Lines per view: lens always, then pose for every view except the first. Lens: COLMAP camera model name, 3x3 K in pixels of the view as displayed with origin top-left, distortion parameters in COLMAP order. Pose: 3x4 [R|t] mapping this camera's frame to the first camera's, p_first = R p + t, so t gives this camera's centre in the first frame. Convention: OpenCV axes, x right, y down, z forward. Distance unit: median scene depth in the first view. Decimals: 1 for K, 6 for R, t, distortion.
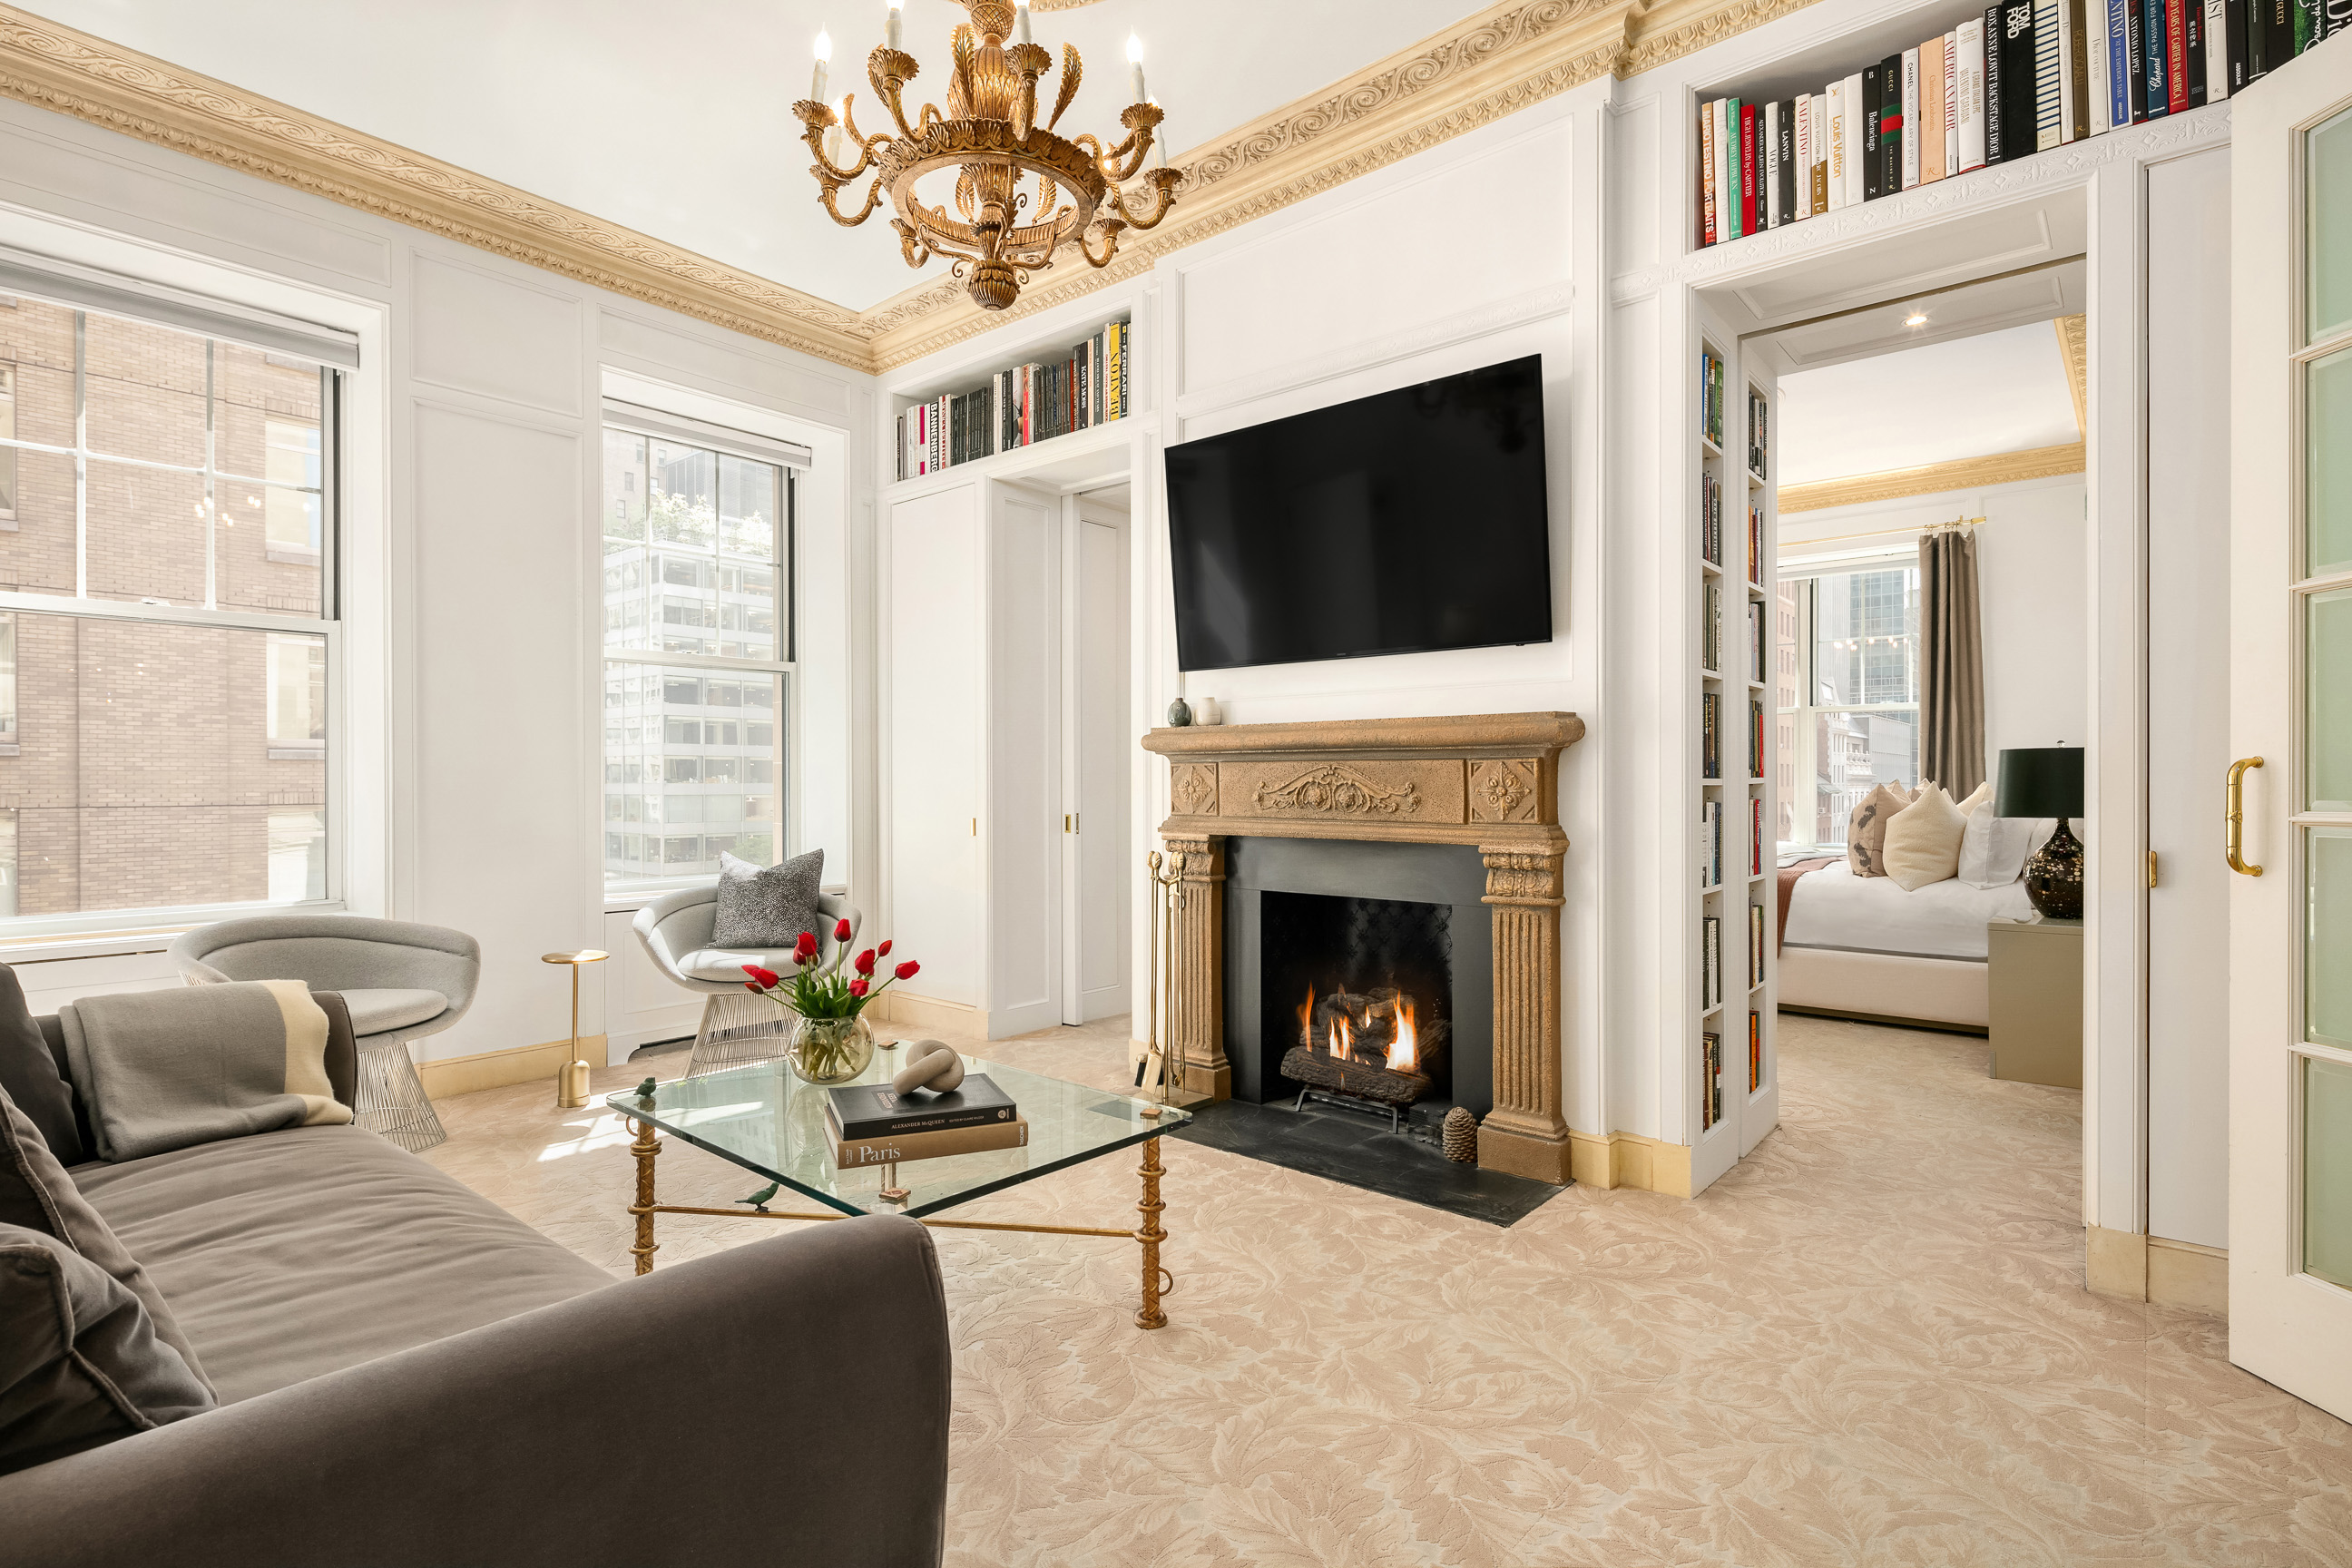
lens RADIAL K [[1116.0, 0, 1176.0], [0, 1116.0, 784.0], [0, 0, 1]] dist [-0.000307, 0.000057]
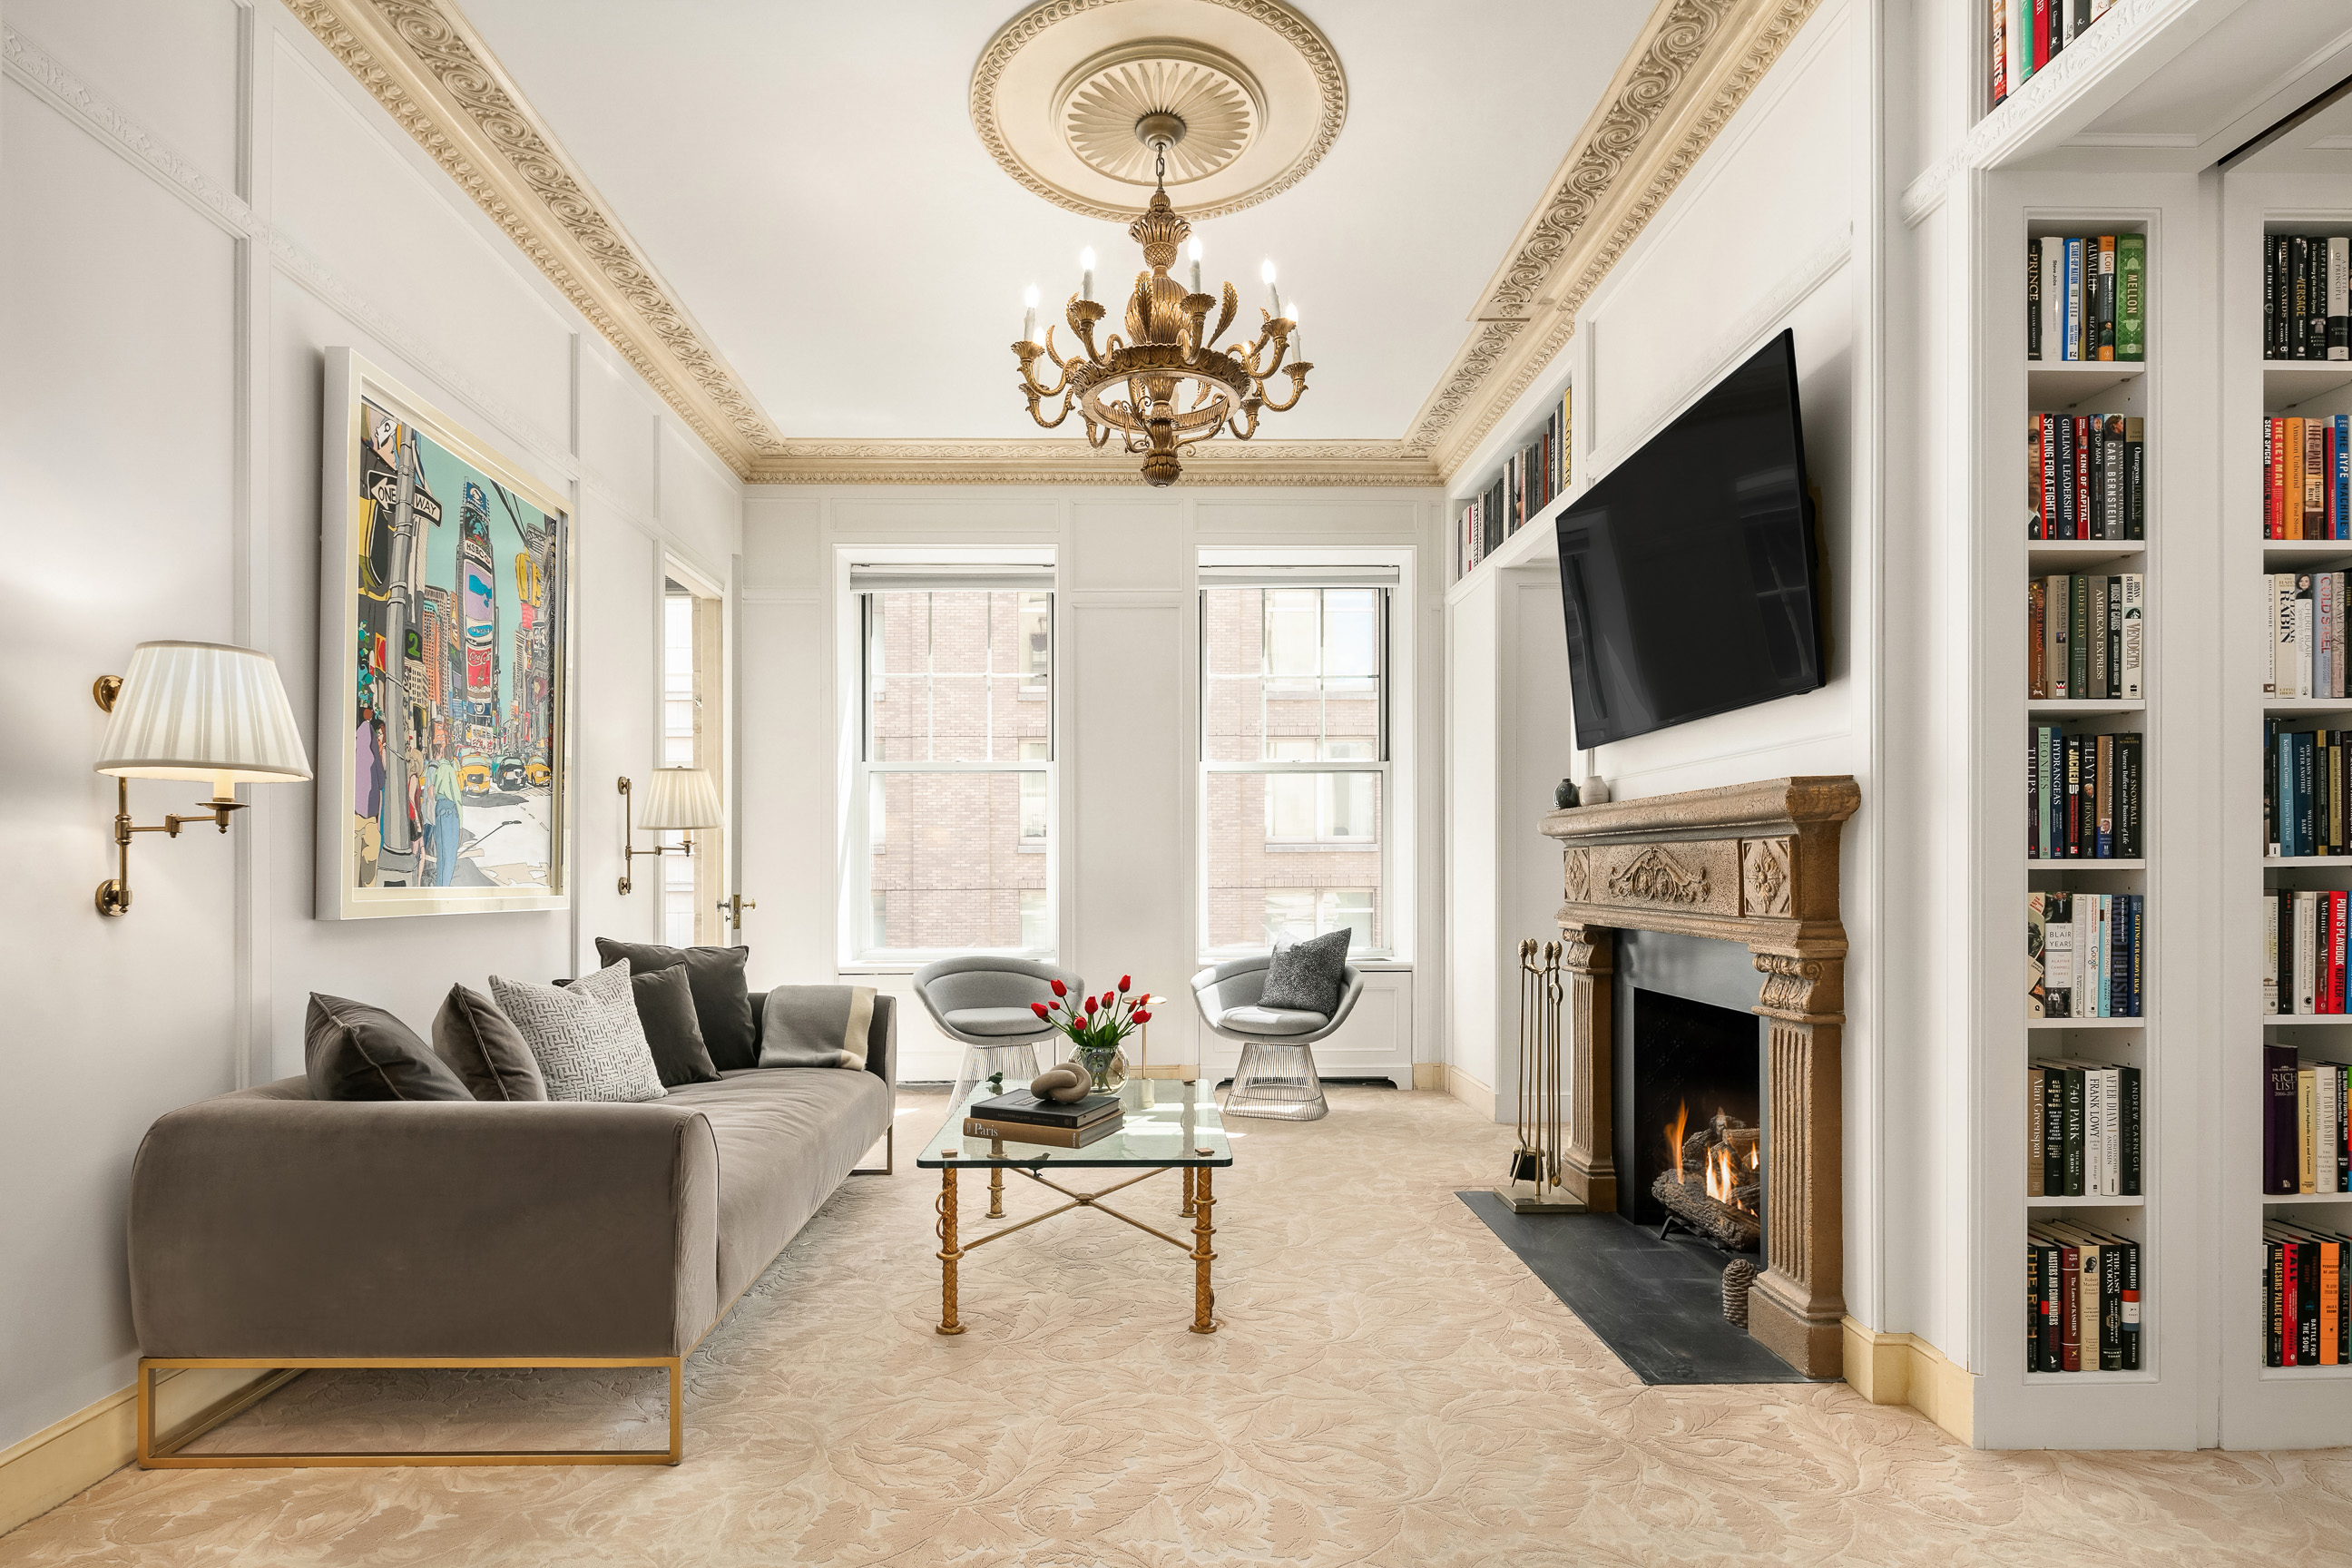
lens RADIAL K [[1151.3, 0, 1167.5], [0, 1151.3, 865.9], [0, 0, 1]] dist [-0.001704, 0.000024]
pose [[0.669554, -0.007099, -0.742730, 0.627237], [0.004728, 0.999975, -0.005295, 0.000437], [0.742749, 0.000034, 0.669570, 0.116838]]
